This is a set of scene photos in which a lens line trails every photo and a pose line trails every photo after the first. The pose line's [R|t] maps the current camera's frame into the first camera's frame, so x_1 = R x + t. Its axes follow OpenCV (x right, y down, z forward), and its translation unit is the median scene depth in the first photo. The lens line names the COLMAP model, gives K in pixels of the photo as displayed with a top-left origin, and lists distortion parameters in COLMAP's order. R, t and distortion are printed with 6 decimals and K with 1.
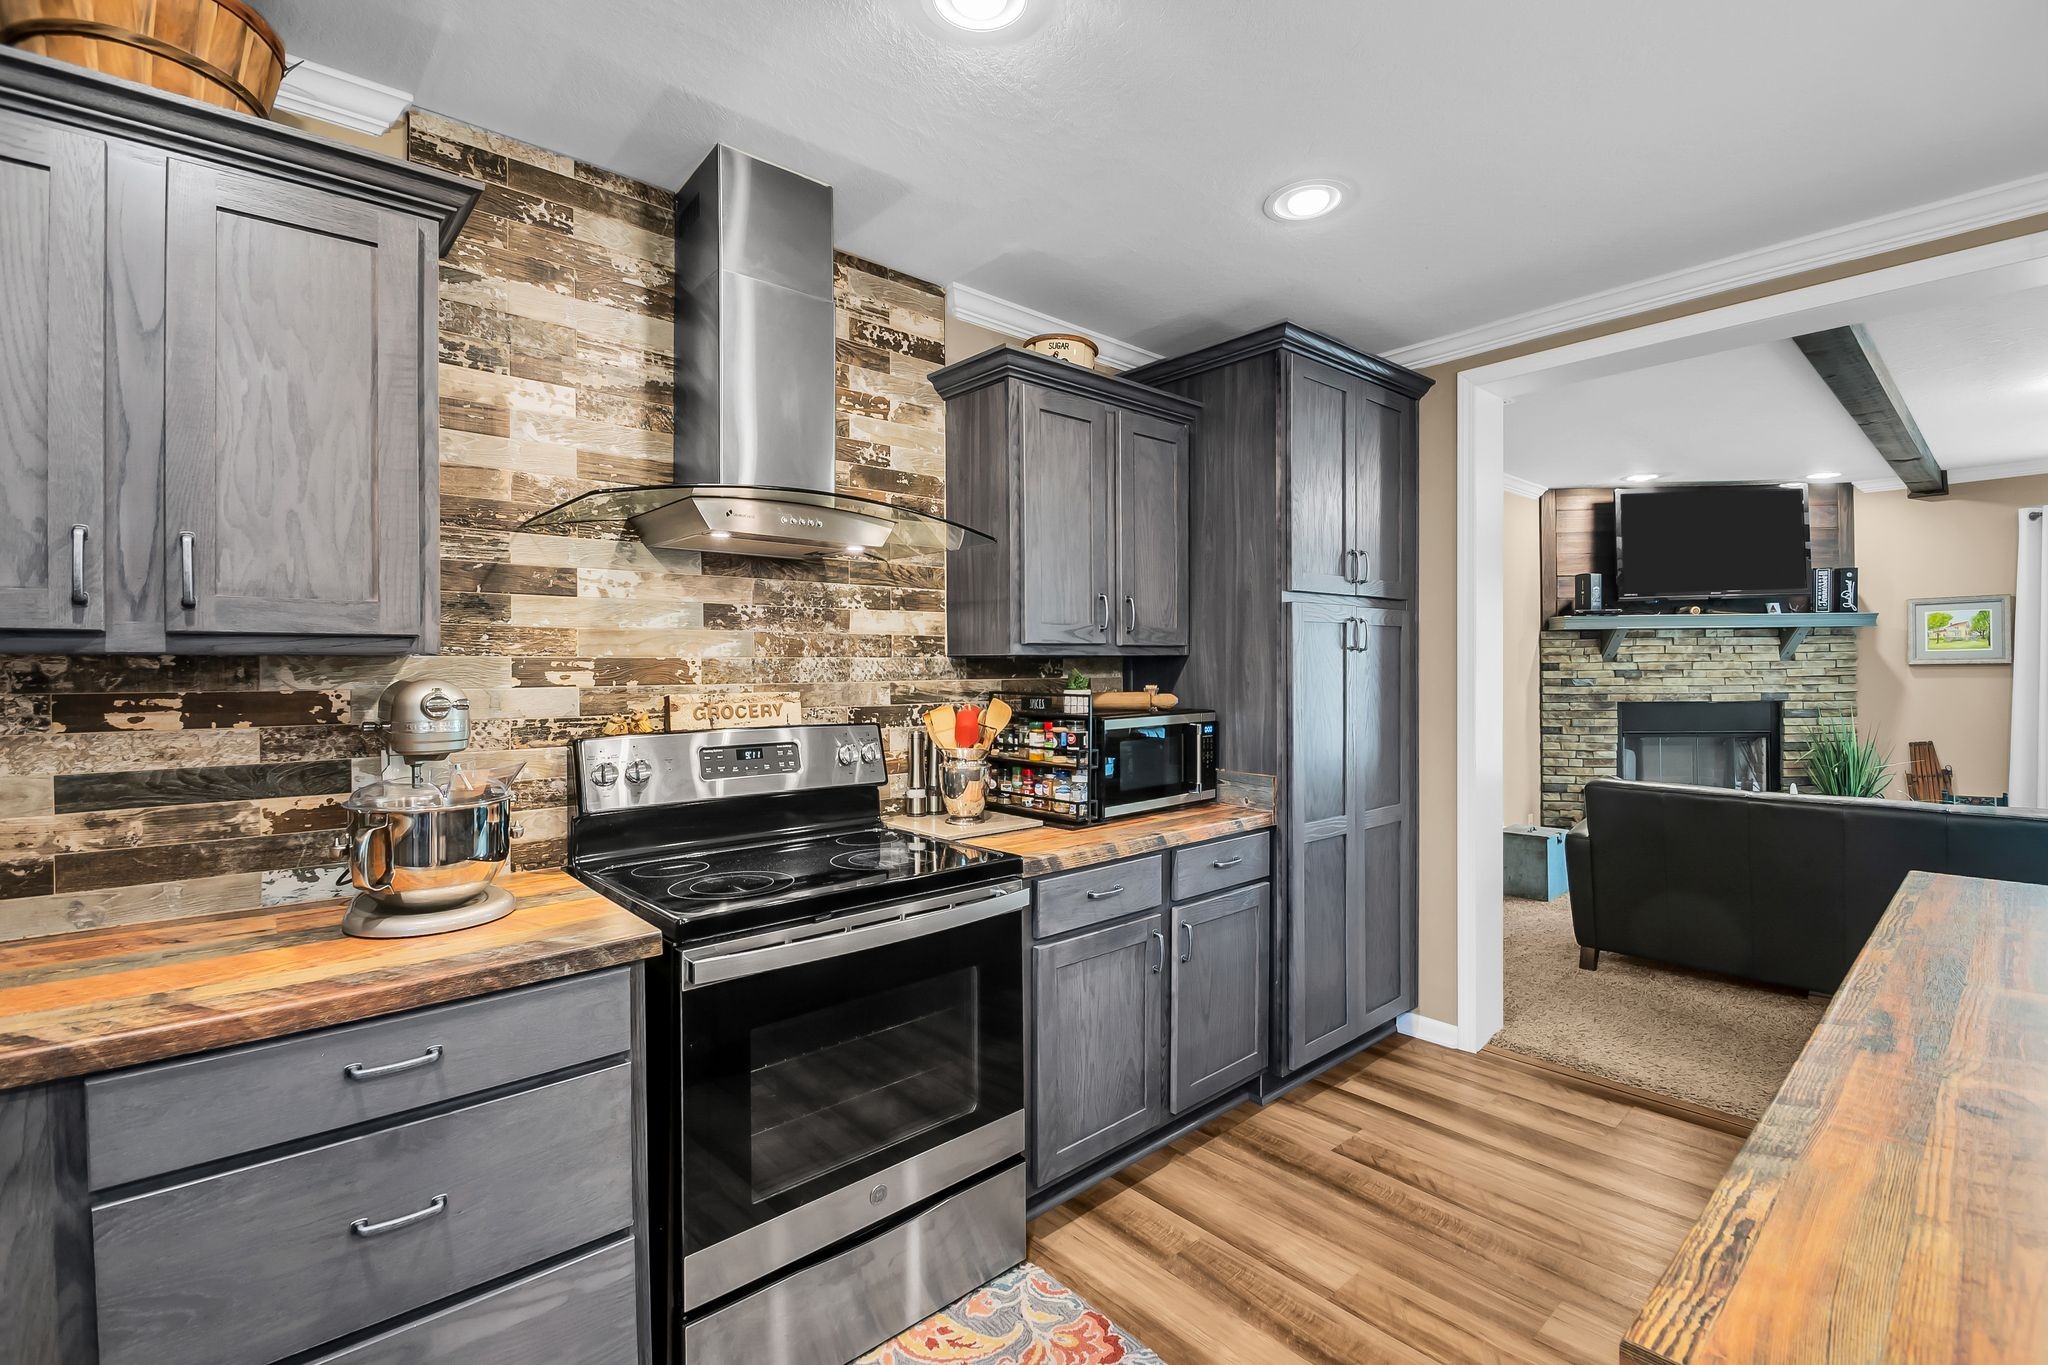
lens RADIAL K [[903.4, 0, 1028.9], [0, 903.4, 673.7], [0, 0, 1]] dist [0.016333, -0.018128]
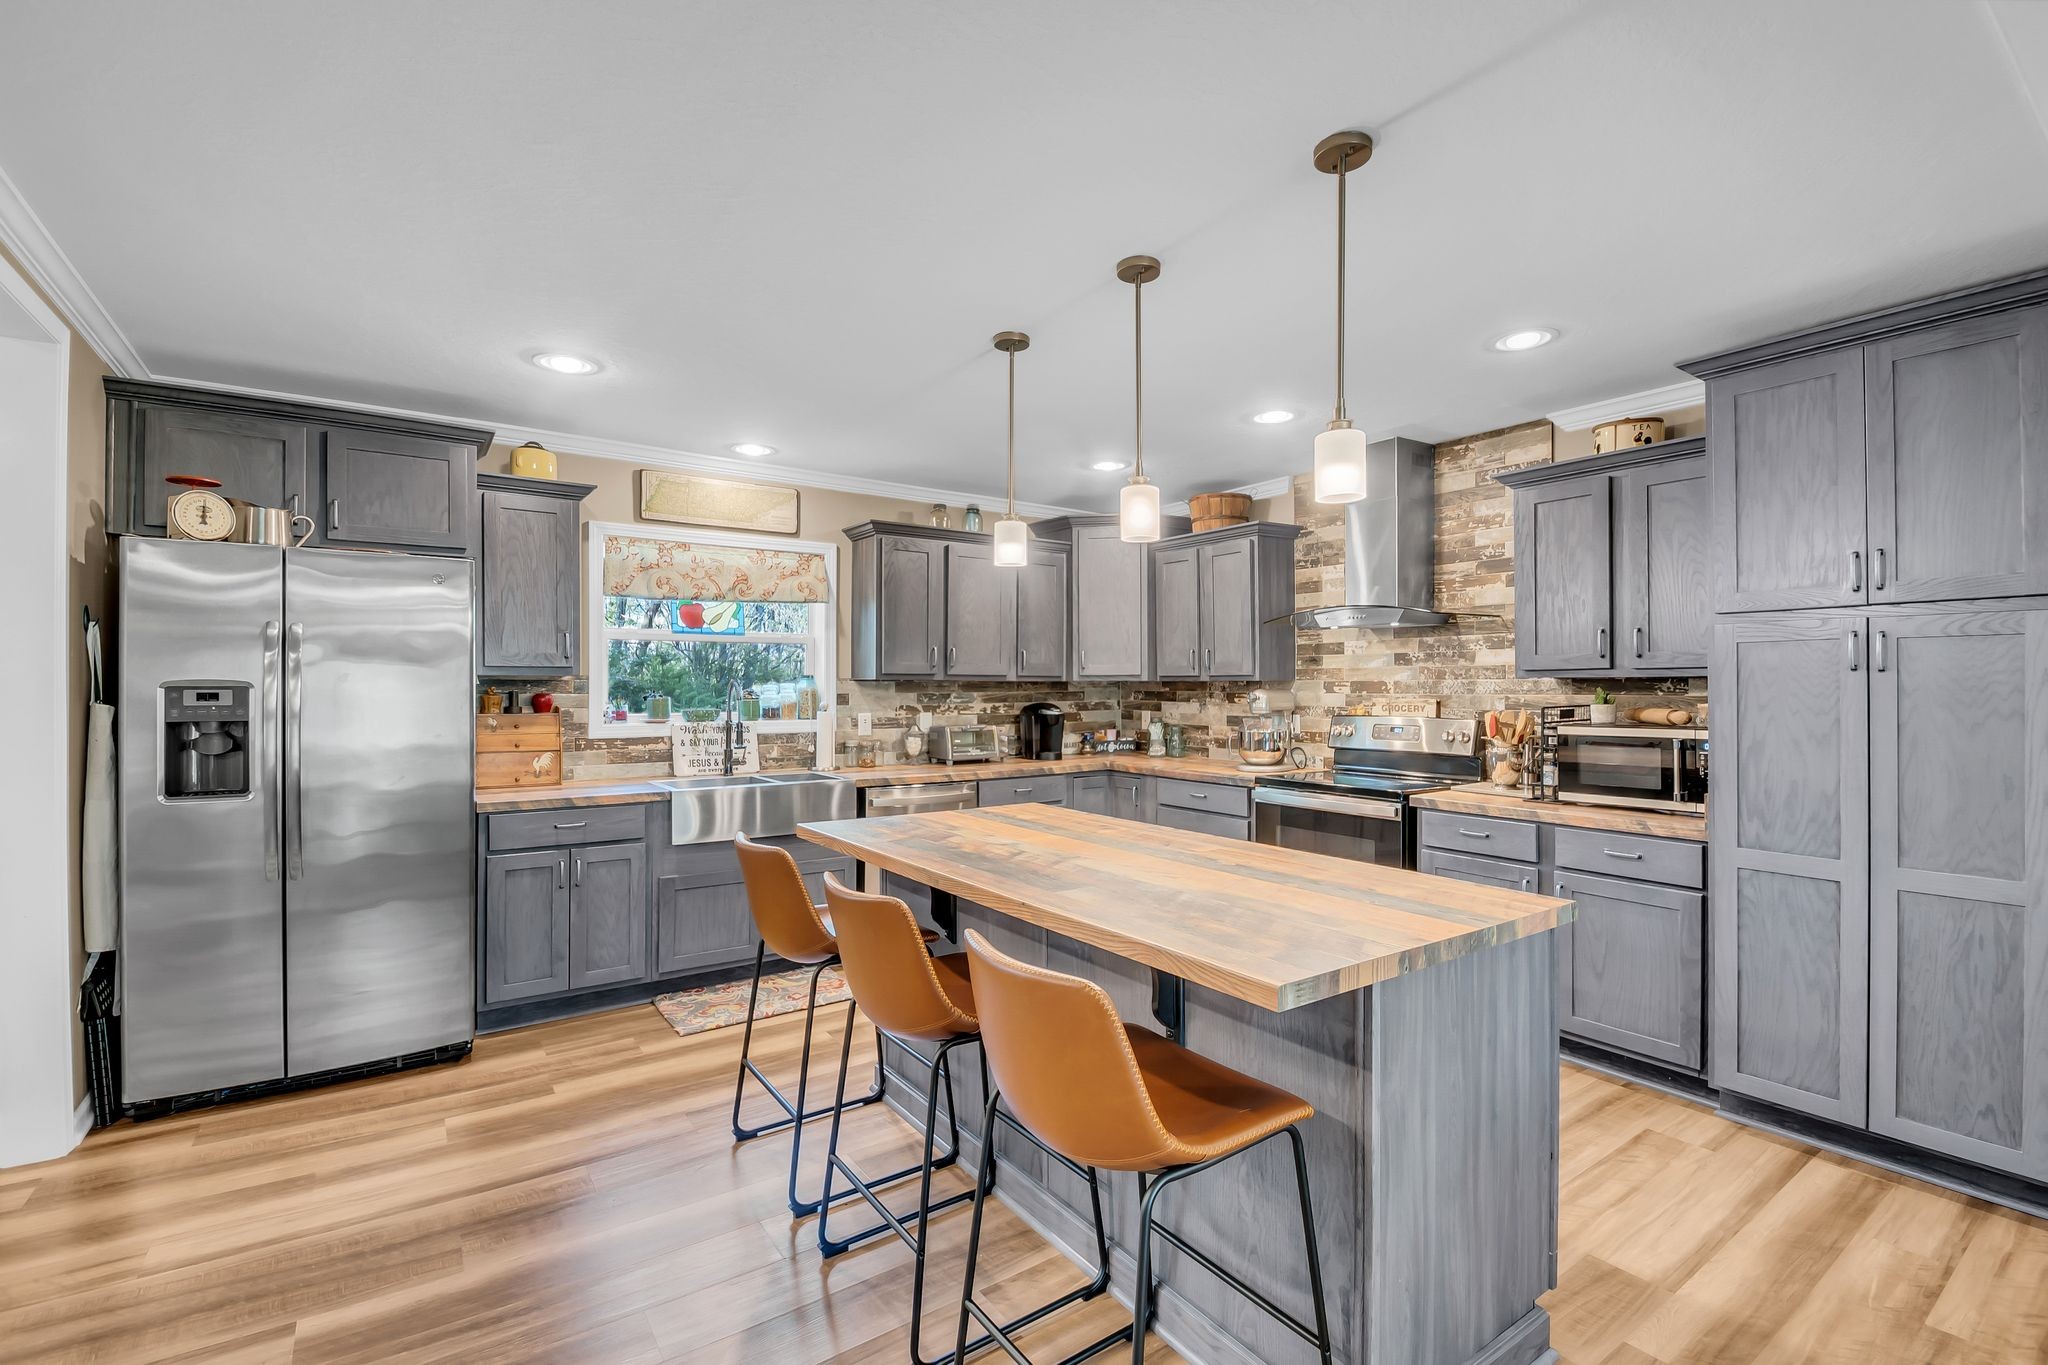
lens RADIAL K [[910.5, 0, 1020.5], [0, 910.5, 686.6], [0, 0, 1]] dist [0.018136, 0.000008]
pose [[-0.124843, 0.008150, -0.992143, 1.831489], [-0.003854, 0.999955, 0.008699, -0.019455], [0.992169, 0.004910, -0.124806, 0.457021]]
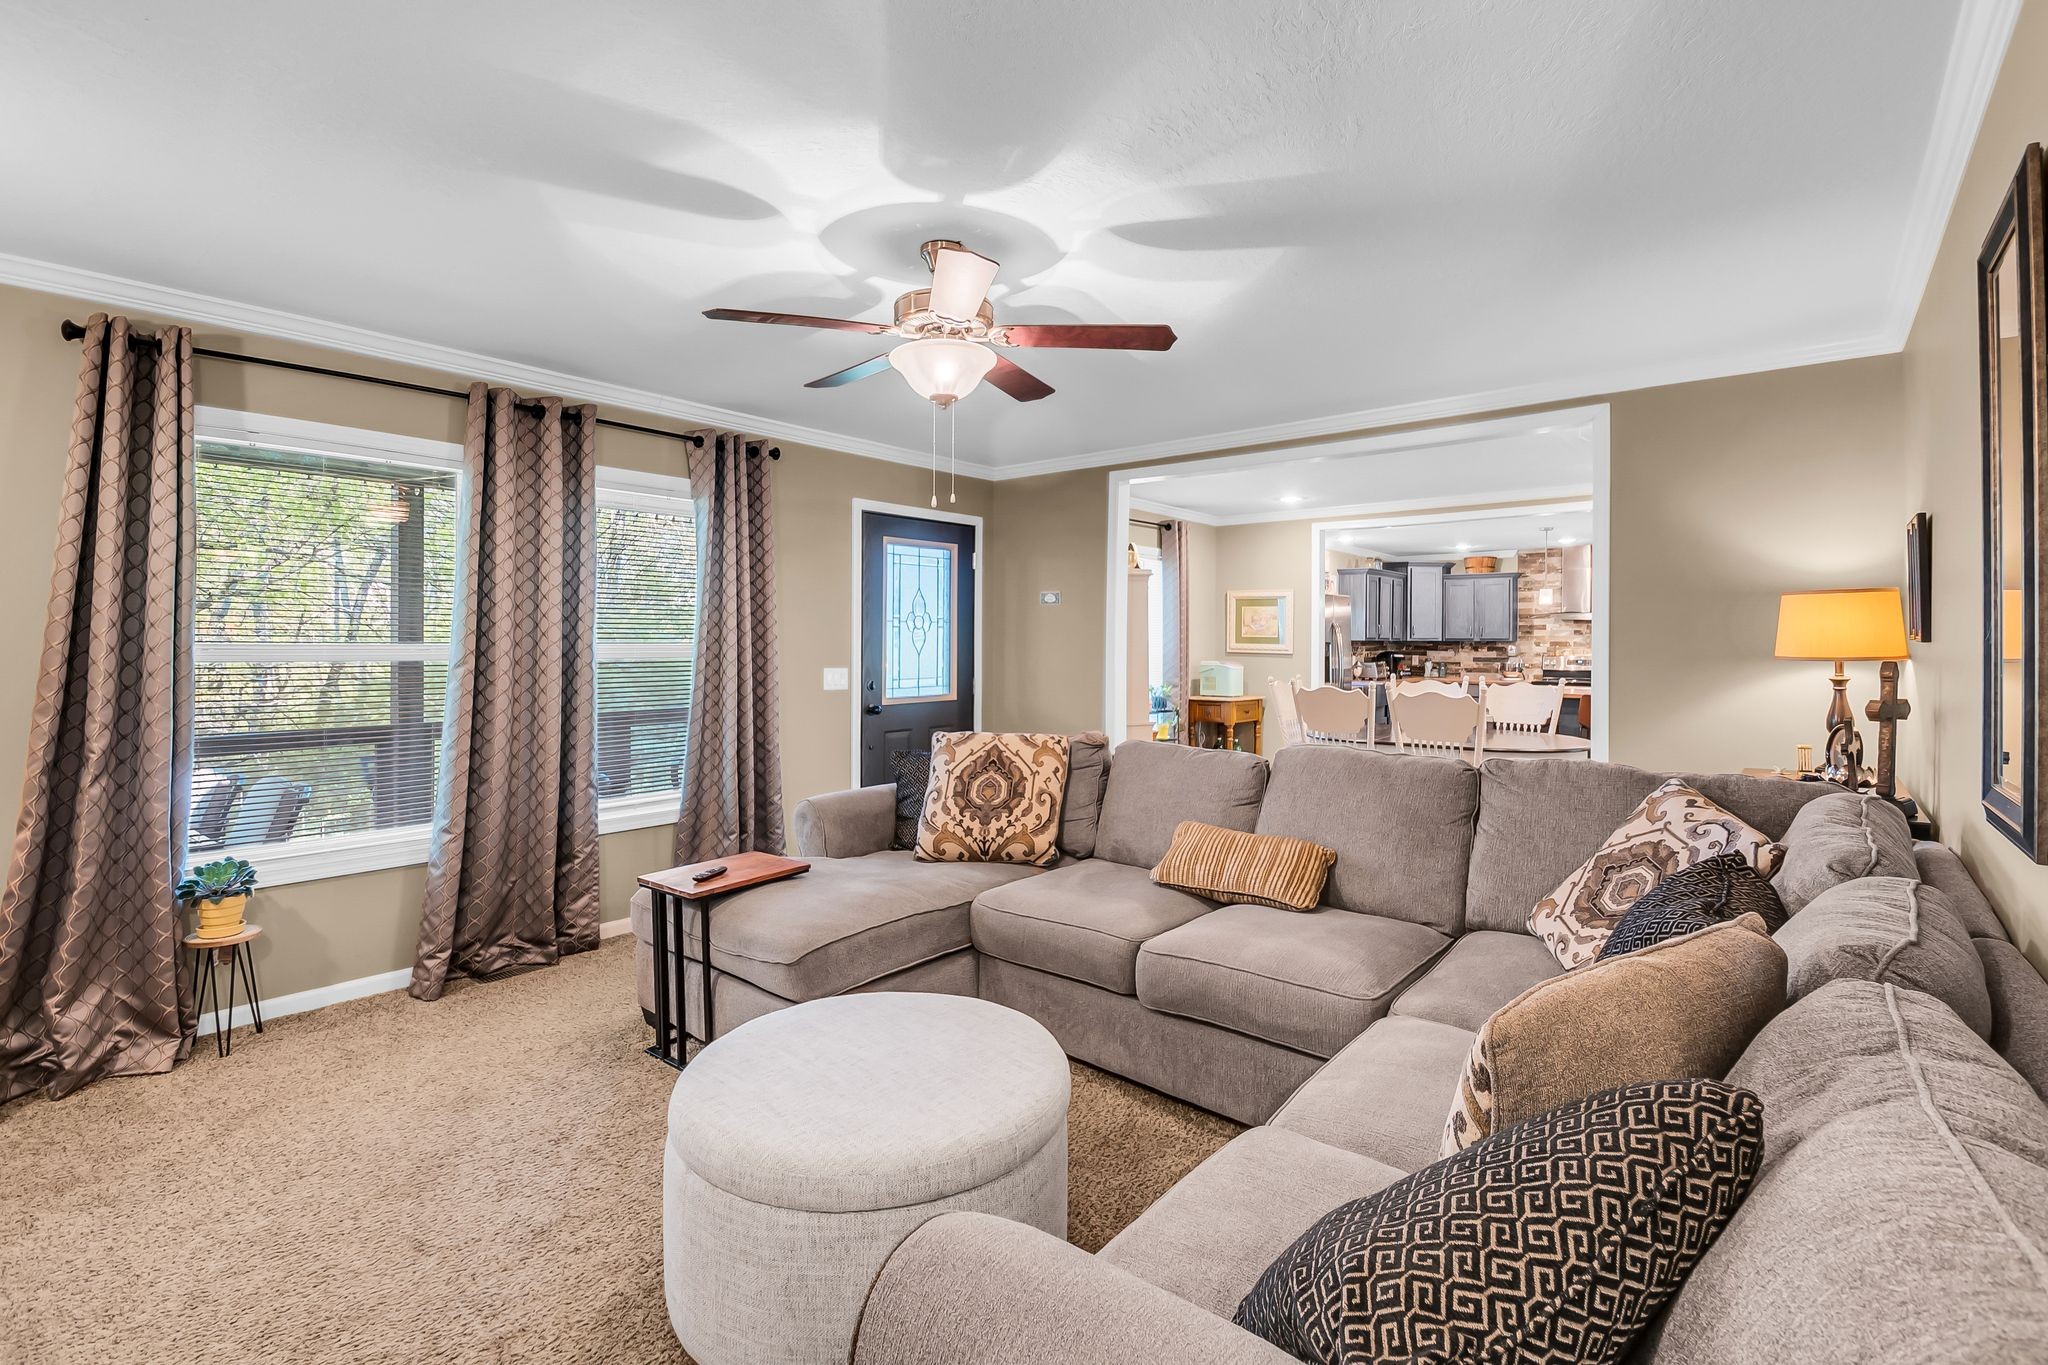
lens RADIAL K [[940.0, 0, 1017.2], [0, 940.0, 644.6], [0, 0, 1]] dist [0.021036, -0.020333]
pose [[0.139662, 0.013203, -0.990111, 4.407880], [-0.006829, 0.999900, 0.012370, -0.044134], [0.990176, 0.005033, 0.139738, -2.758558]]
